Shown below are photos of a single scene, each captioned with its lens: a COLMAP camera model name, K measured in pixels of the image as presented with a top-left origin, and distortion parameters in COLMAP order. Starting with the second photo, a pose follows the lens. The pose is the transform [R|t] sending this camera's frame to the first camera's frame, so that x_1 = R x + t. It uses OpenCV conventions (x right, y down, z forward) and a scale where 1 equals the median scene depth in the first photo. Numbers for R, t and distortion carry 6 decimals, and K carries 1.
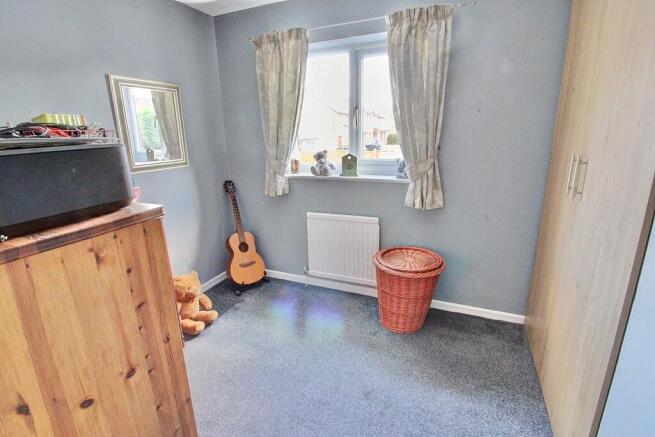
lens RADIAL K [[316.2, 0, 328.0], [0, 316.2, 216.2], [0, 0, 1]] dist [-0.012235, -0.004437]
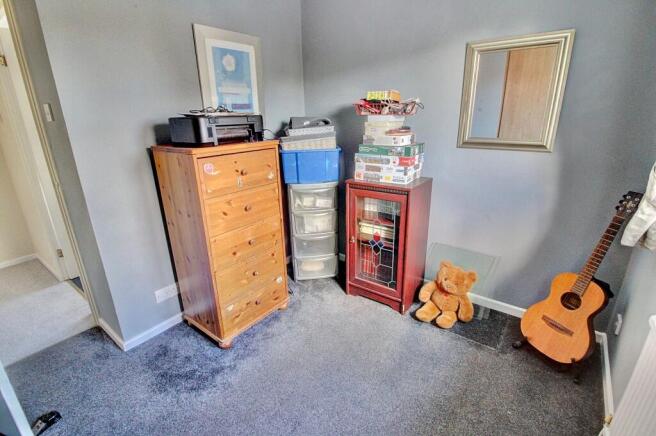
lens RADIAL K [[316.7, 0, 328.9], [0, 316.7, 217.4], [0, 0, 1]] dist [-0.012235, -0.004437]
pose [[-0.236080, 0.335810, -0.911865, 0.342796], [-0.227199, 0.893305, 0.387797, -0.175158], [0.944800, 0.298726, -0.134596, 0.623821]]
